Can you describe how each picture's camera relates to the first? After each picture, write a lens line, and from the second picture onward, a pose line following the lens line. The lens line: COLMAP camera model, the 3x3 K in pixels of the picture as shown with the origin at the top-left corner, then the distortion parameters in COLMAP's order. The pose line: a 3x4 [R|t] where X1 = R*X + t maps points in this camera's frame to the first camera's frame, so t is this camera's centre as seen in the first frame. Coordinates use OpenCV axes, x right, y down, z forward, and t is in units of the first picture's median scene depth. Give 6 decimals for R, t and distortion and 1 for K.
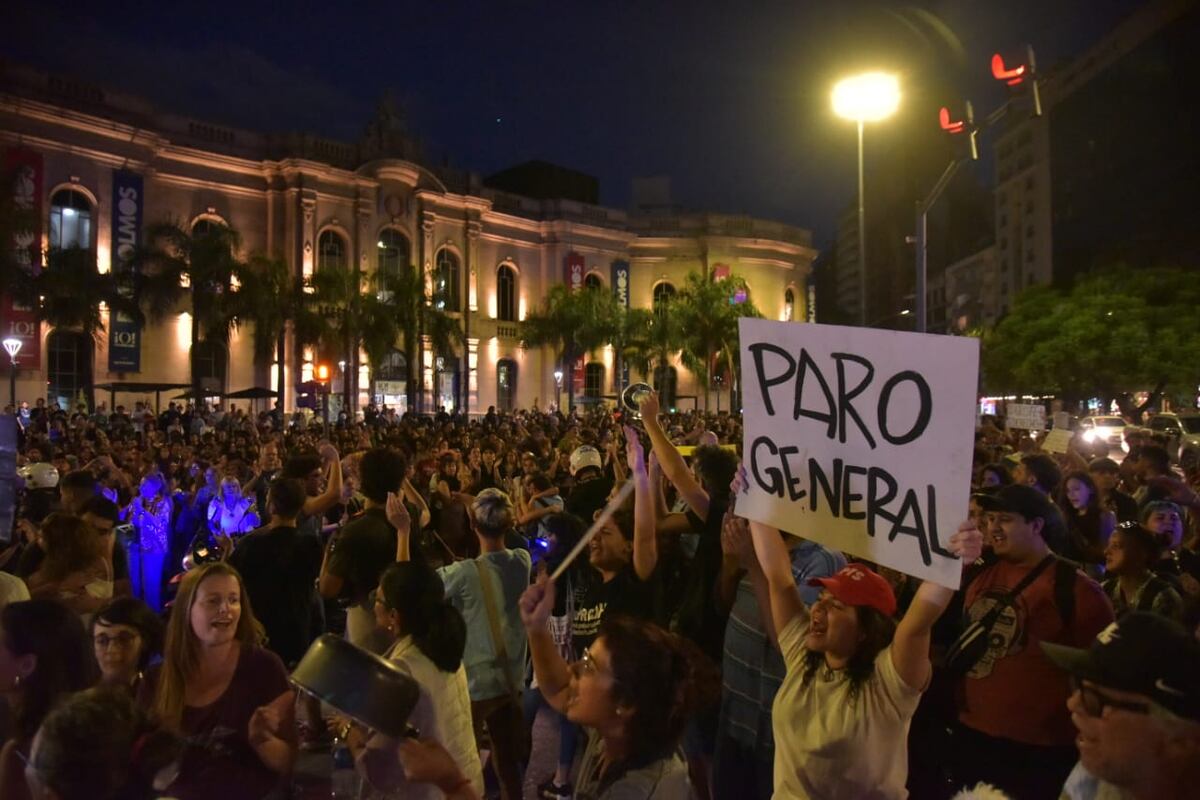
lens RADIAL K [[806.2, 0, 600.0], [0, 806.2, 400.0], [0, 0, 1]] dist [-0.045506, 0.009023]
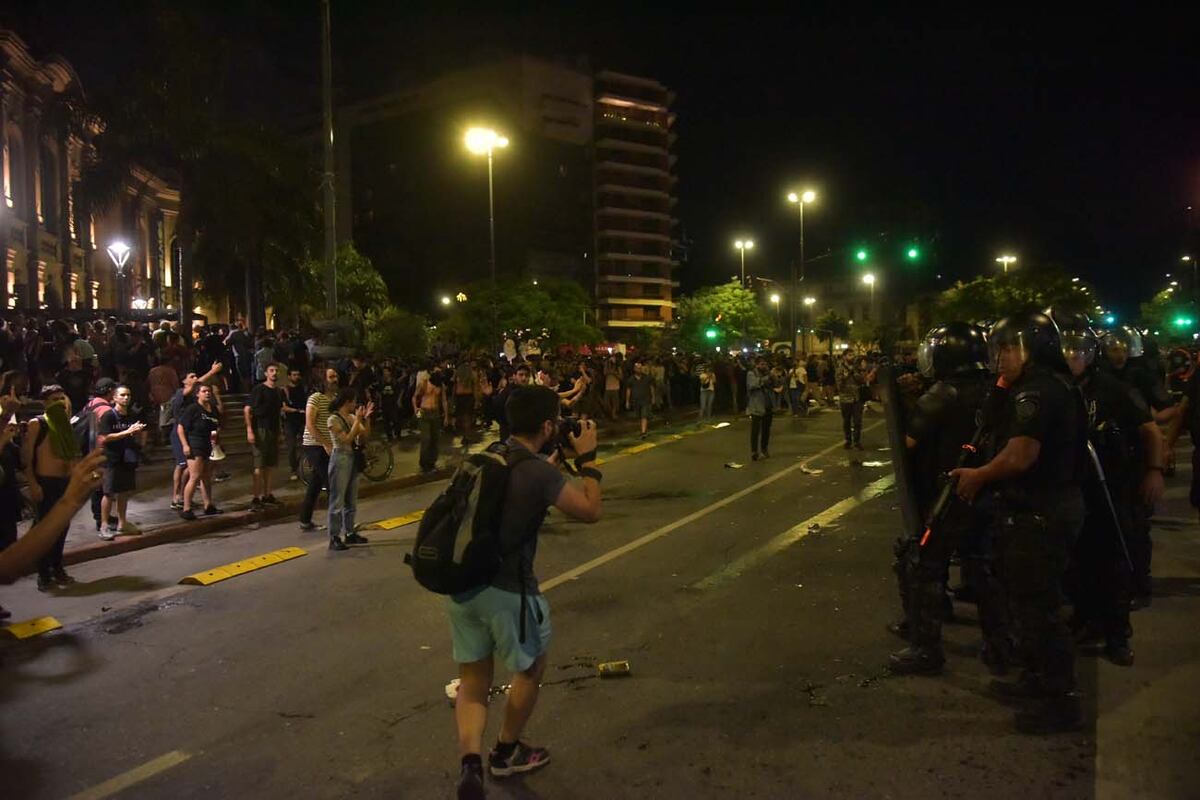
lens RADIAL K [[812.7, 0, 600.0], [0, 812.7, 400.0], [0, 0, 1]] dist [-0.048087, 0.010506]
pose [[0.474277, -0.033018, 0.879756, -0.577042], [0.008078, 0.999418, 0.033153, 0.023118], [-0.880339, -0.008617, 0.474267, 0.102584]]
